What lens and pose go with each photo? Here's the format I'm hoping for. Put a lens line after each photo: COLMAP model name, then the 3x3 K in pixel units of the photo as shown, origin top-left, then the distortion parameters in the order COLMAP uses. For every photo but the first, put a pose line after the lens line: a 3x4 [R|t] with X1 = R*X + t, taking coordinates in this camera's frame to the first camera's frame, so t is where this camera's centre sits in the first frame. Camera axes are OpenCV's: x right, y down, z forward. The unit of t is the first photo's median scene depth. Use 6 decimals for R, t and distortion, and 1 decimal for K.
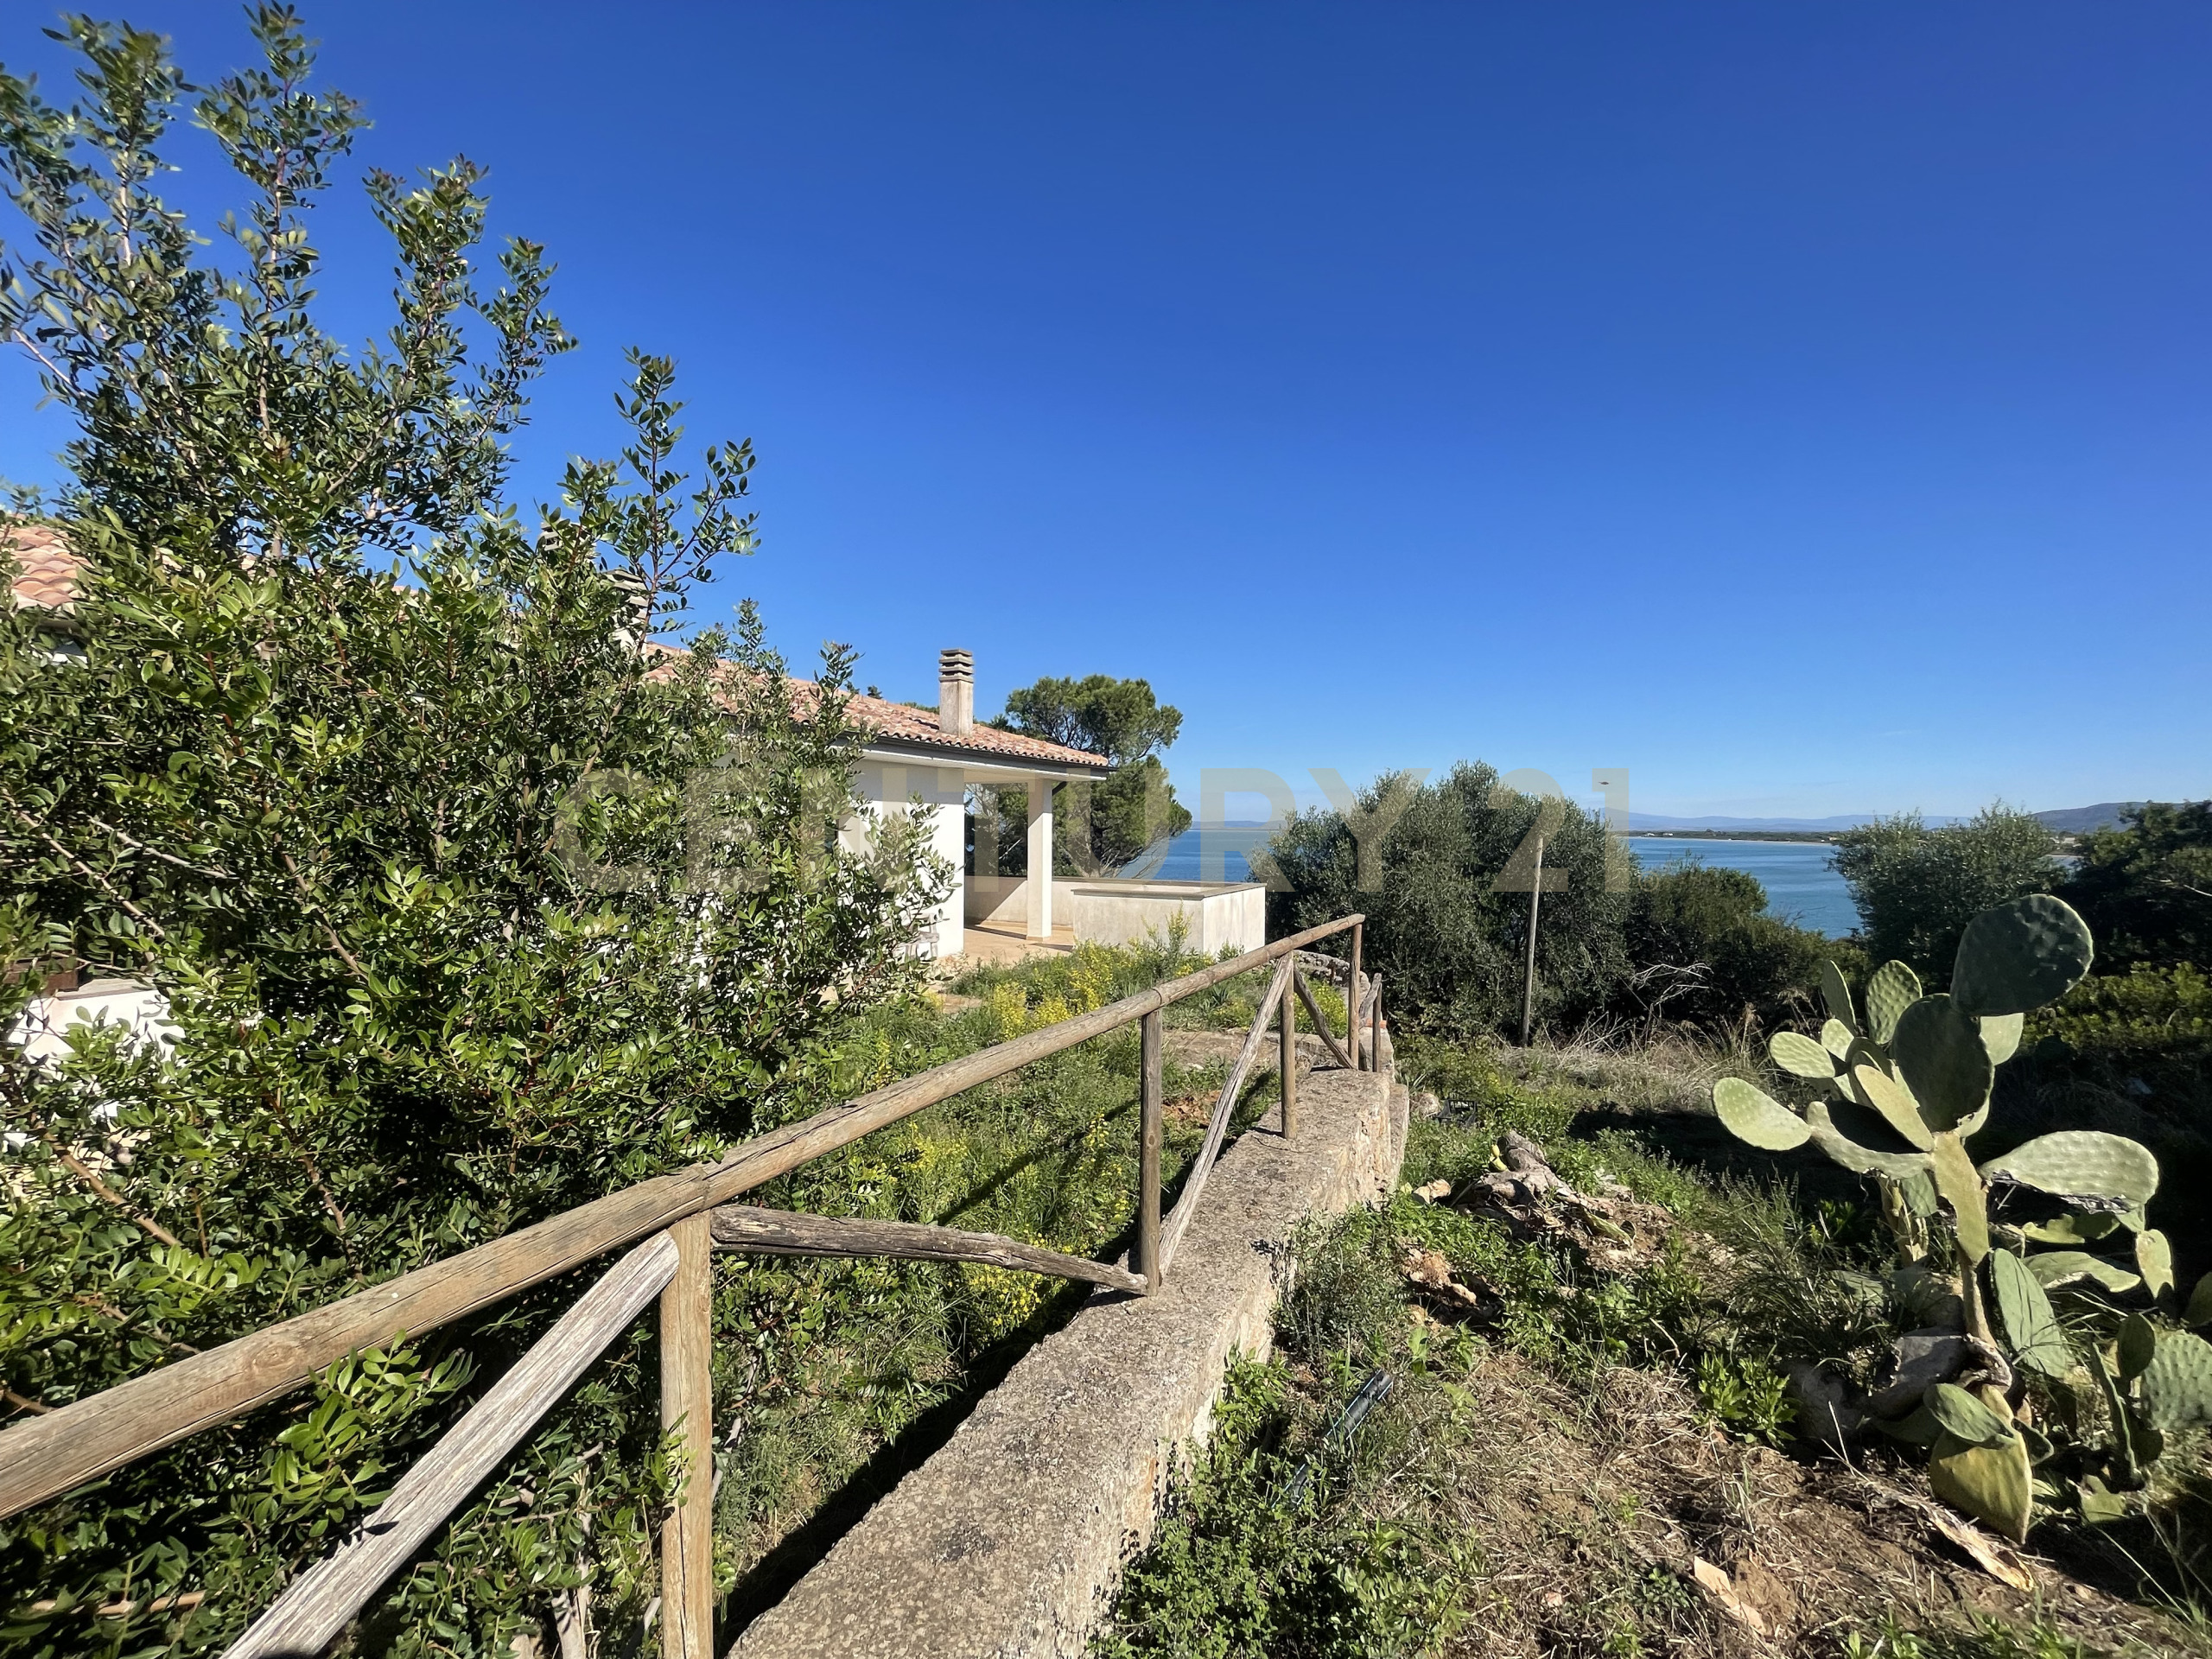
lens RADIAL K [[895.9, 0, 1105.7], [0, 895.9, 829.1], [0, 0, 1]] dist [-0.000657, -0.000966]
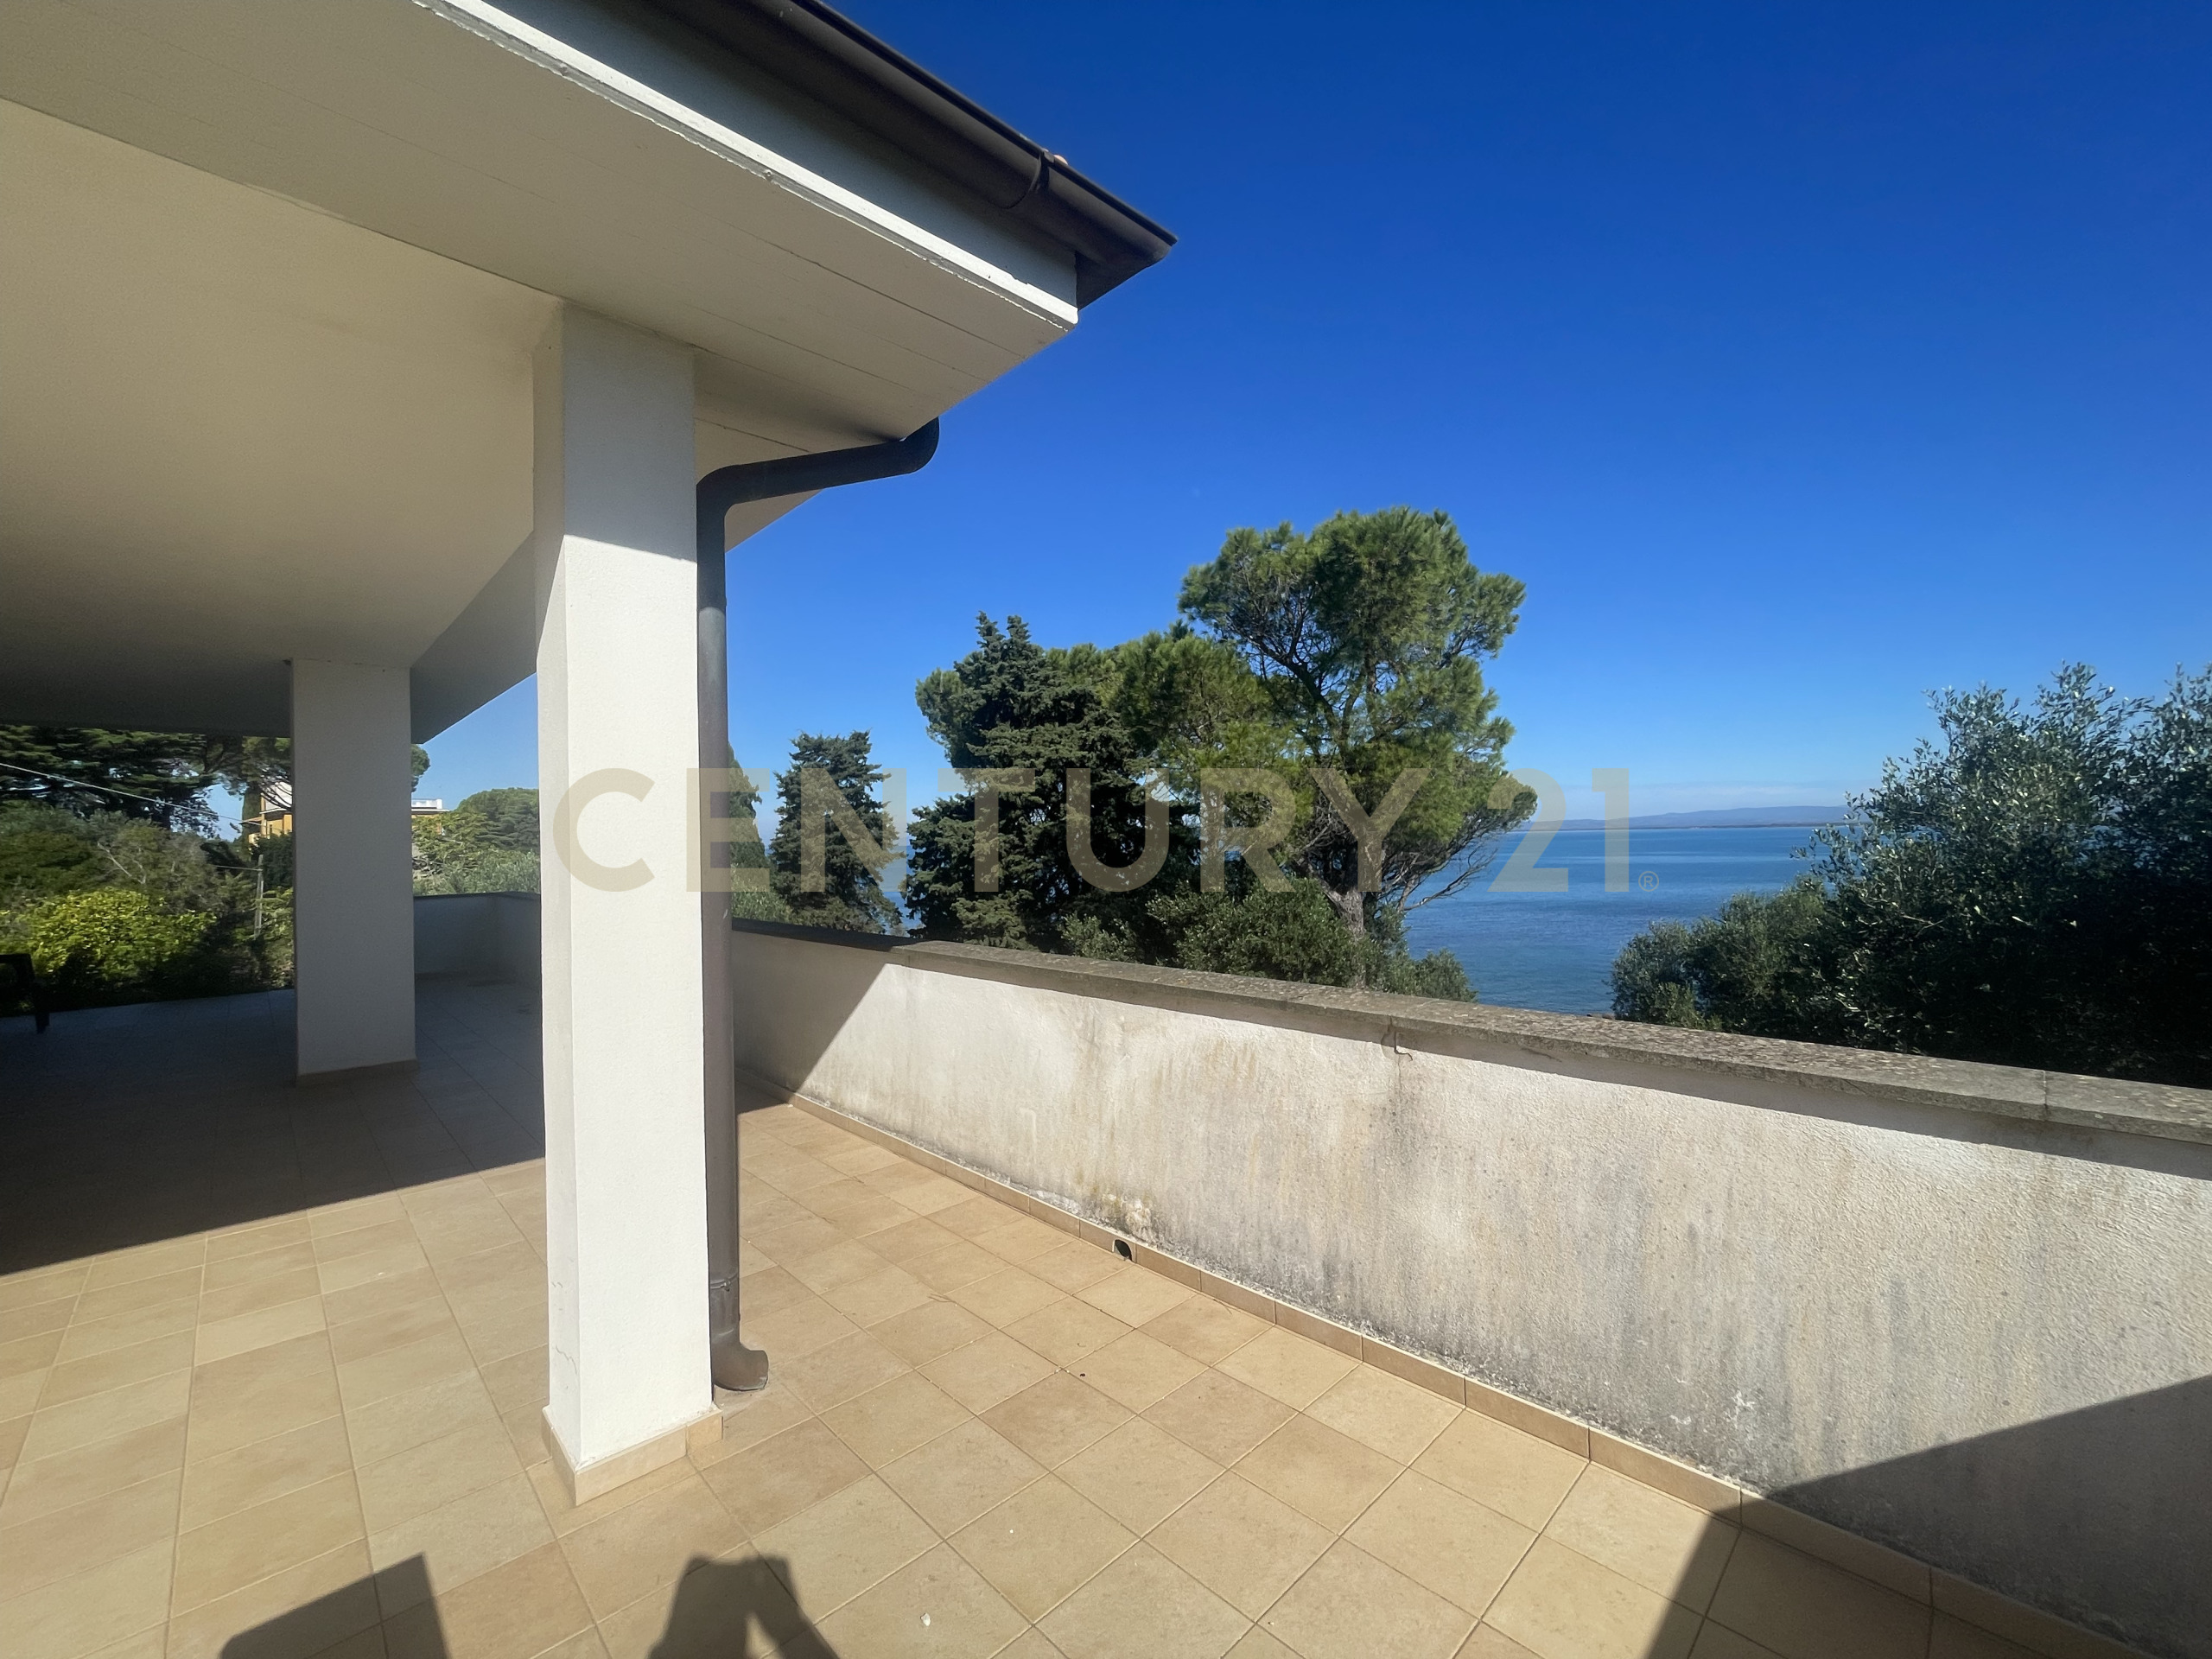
lens RADIAL K [[895.9, 0, 1097.9], [0, 895.9, 830.2], [0, 0, 1]] dist [-0.000657, -0.000966]
pose [[0.941442, -0.023318, -0.336368, 0.038638], [0.019985, 0.999711, -0.013370, 0.022398], [0.336582, 0.005865, 0.941636, 0.648061]]
